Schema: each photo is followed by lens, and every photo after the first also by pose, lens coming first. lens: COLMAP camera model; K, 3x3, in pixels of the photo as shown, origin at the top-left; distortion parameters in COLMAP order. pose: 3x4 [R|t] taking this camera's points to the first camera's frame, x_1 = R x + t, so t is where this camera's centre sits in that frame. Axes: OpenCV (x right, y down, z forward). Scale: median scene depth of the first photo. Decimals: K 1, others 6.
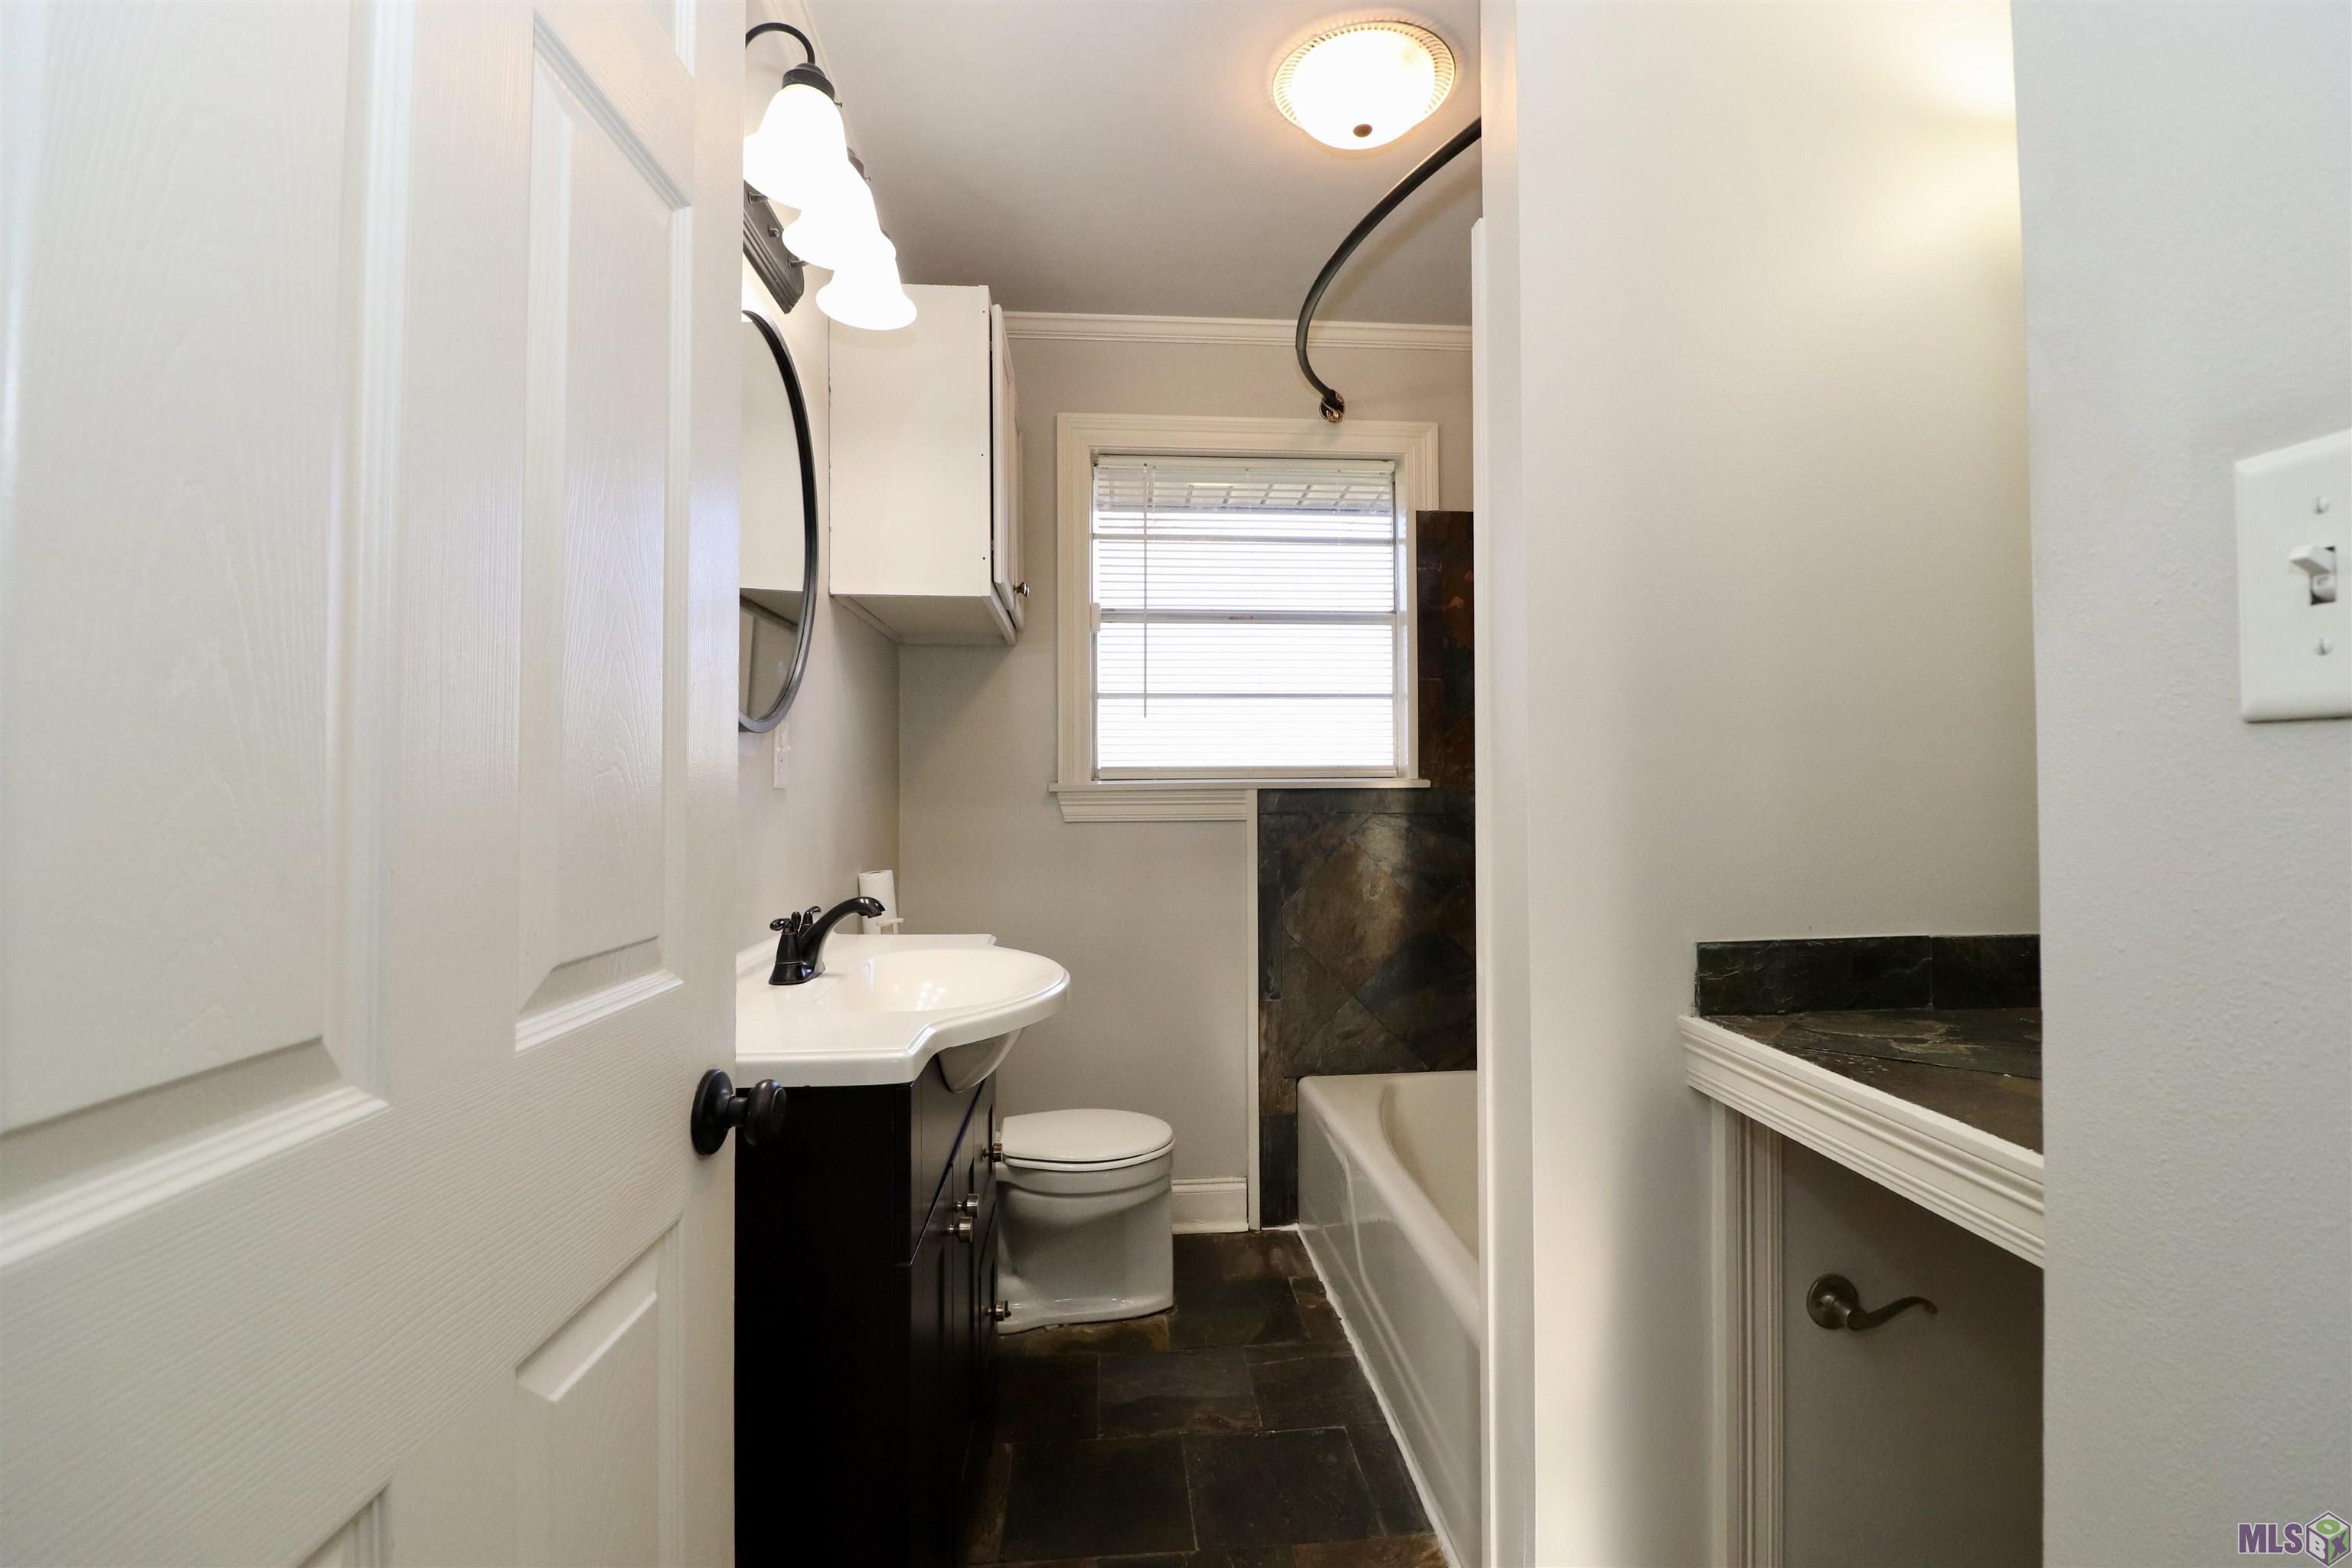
lens RADIAL K [[1072.6, 0, 1198.0], [0, 1072.6, 763.3], [0, 0, 1]] dist [-0.001341, -0.011716]
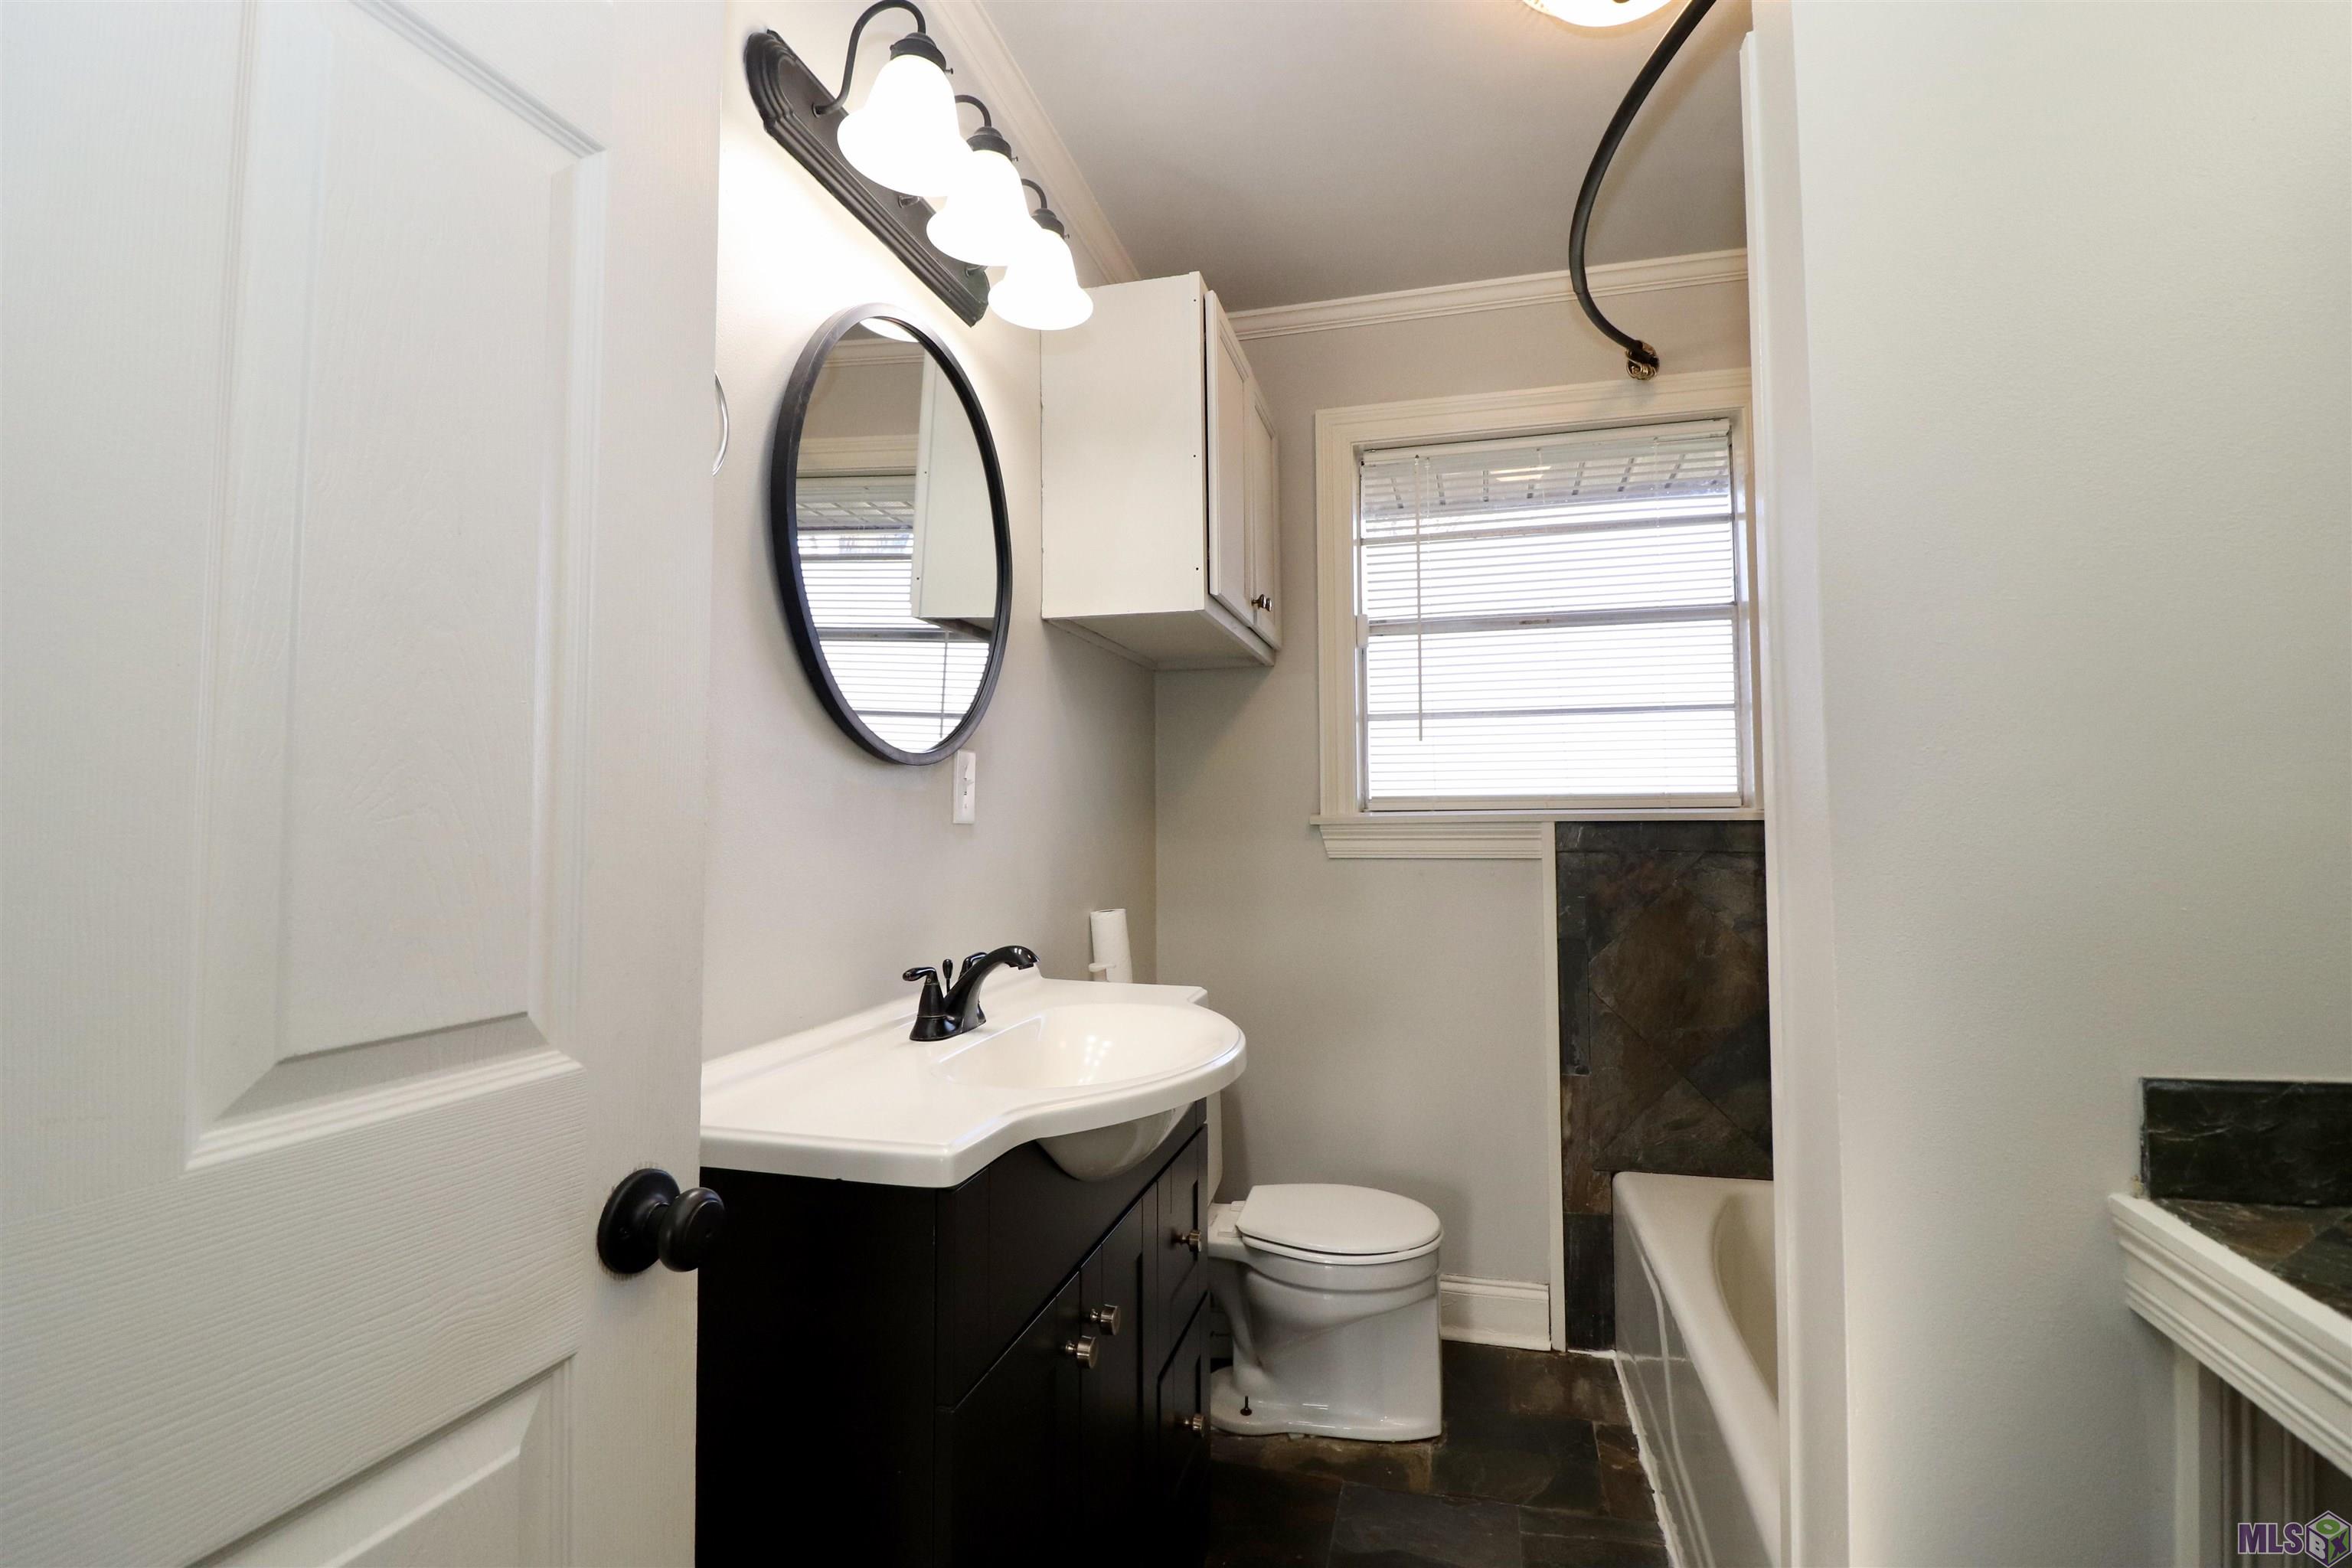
lens RADIAL K [[1072.6, 0, 1198.0], [0, 1072.6, 763.3], [0, 0, 1]] dist [-0.001341, -0.011716]
pose [[0.941606, -0.017542, -0.336260, 0.077228], [0.008861, 0.999587, -0.027335, -0.001502], [0.336601, 0.022759, 0.941372, 0.111904]]
